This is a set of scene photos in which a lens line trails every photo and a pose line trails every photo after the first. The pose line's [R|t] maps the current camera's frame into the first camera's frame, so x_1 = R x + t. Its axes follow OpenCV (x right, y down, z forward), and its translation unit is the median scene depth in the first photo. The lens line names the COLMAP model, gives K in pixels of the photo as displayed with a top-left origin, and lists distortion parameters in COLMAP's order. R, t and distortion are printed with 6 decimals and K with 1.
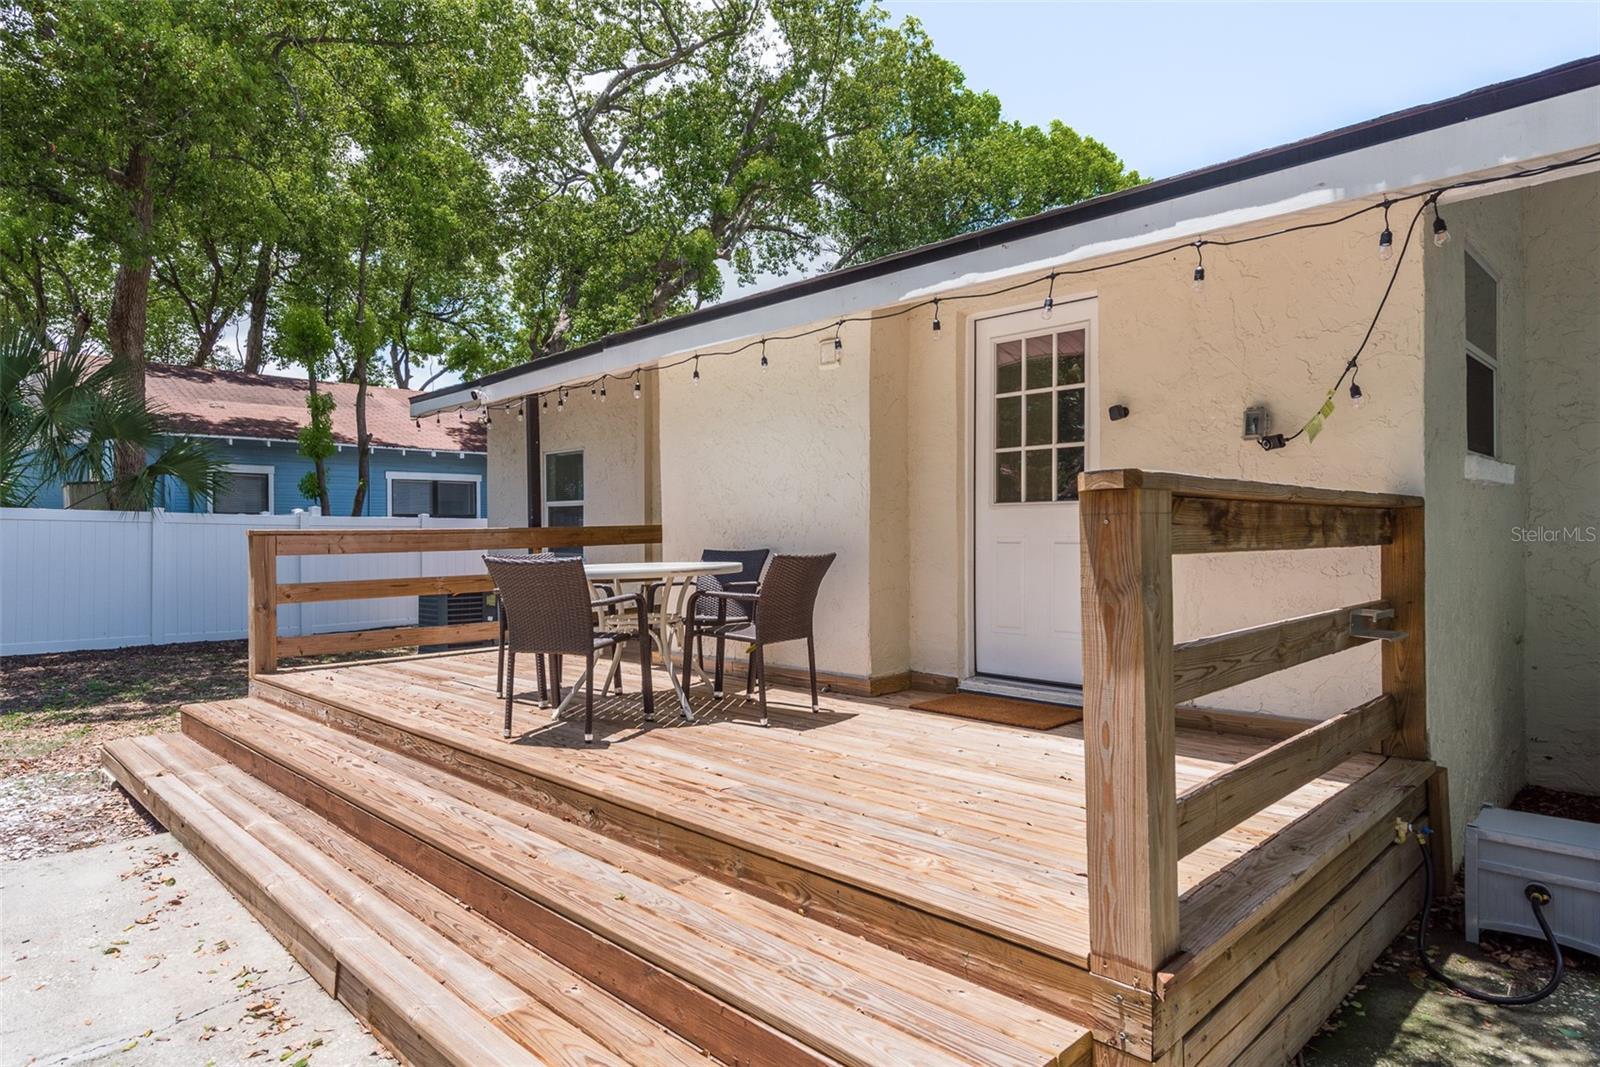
lens RADIAL K [[917.3, 0, 800.0], [0, 917.3, 533.5], [0, 0, 1]] dist [0.027491, -0.027520]
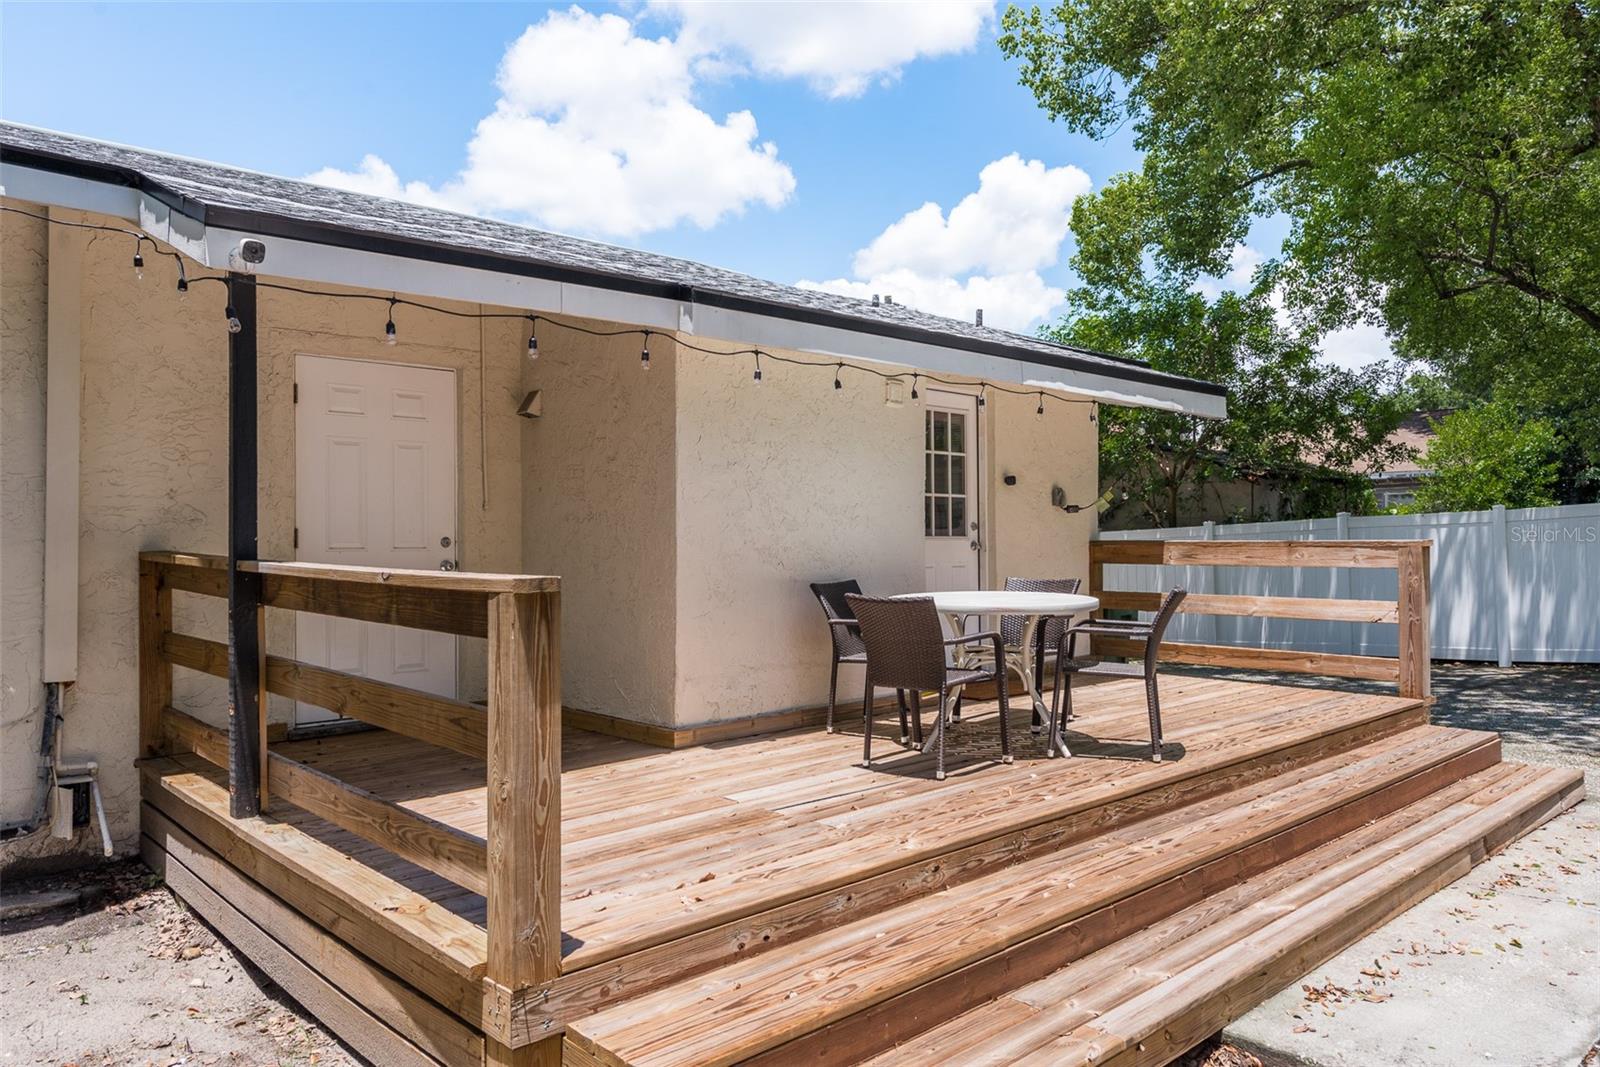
lens RADIAL K [[1097.4, 0, 800.0], [0, 1097.4, 533.5], [0, 0, 1]] dist [0.007858, 0.002547]
pose [[0.040619, 0.009177, 0.999133, -1.335542], [-0.000341, 0.999958, -0.009171, -0.024086], [-0.999175, 0.000032, 0.040620, 1.139844]]
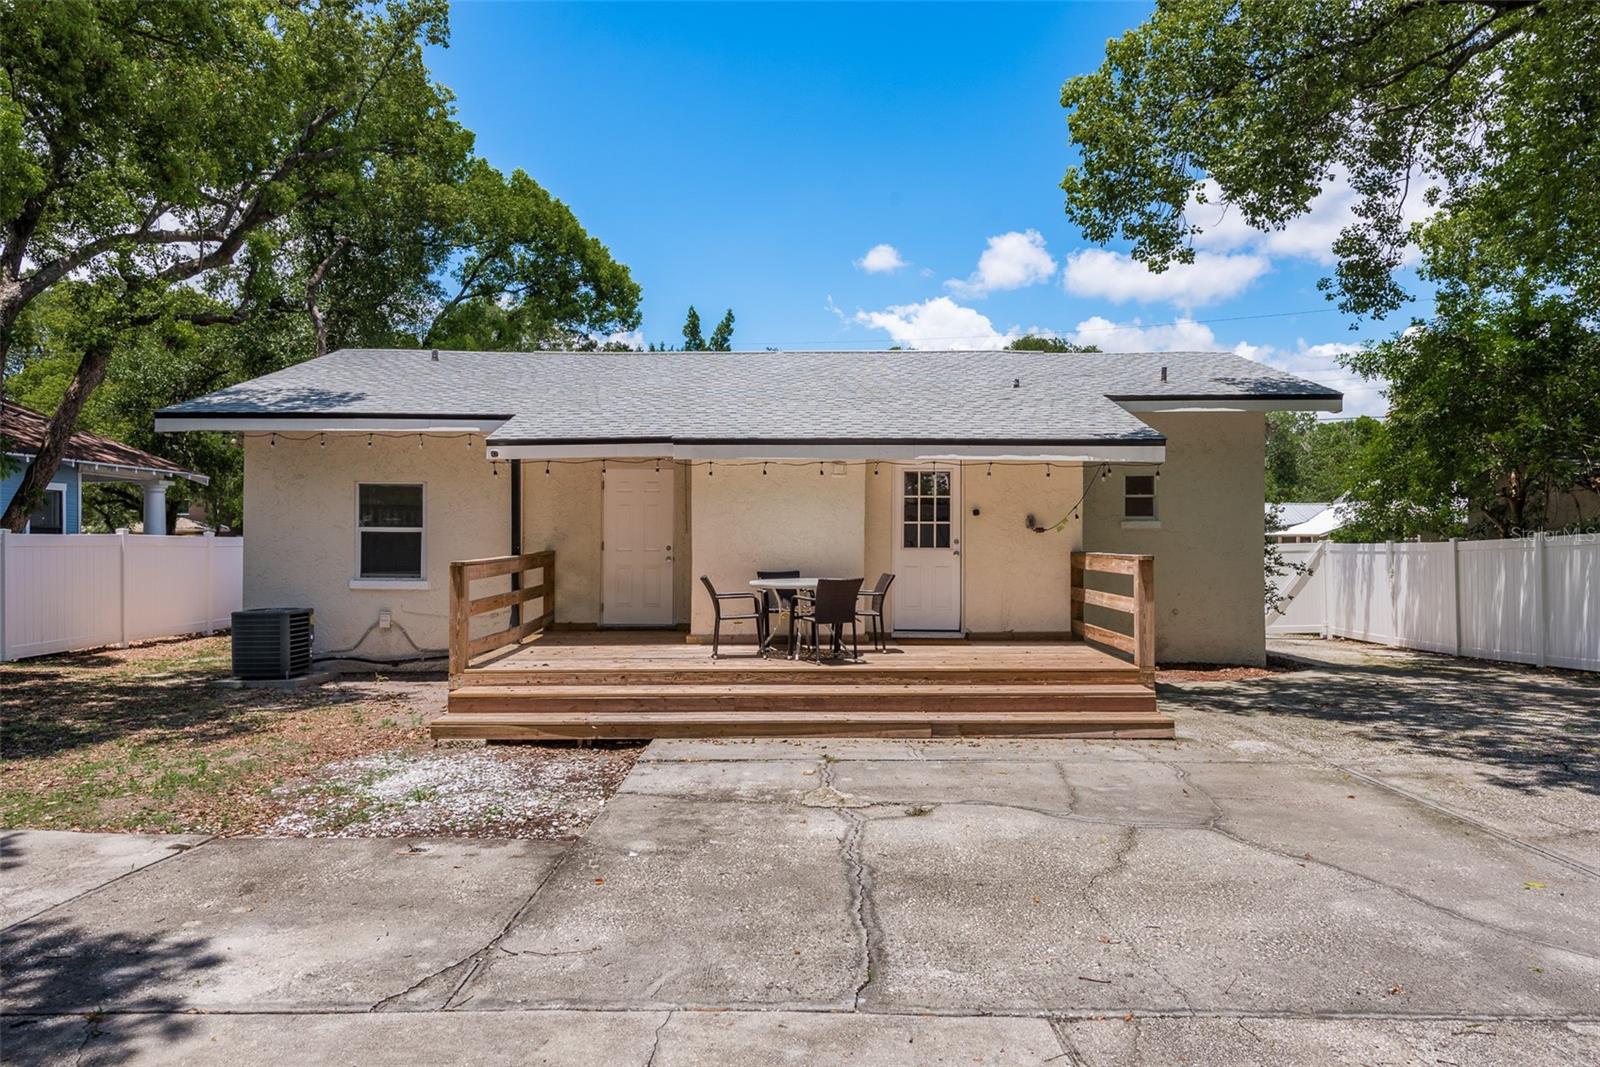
lens RADIAL K [[1035.4, 0, 800.0], [0, 1035.4, 533.5], [0, 0, 1]] dist [0.001286, 0.000287]
pose [[0.700634, 0.005561, 0.713499, -1.705527], [-0.007048, 0.999975, -0.000873, -0.063963], [-0.713486, -0.004417, 0.700655, -0.506900]]
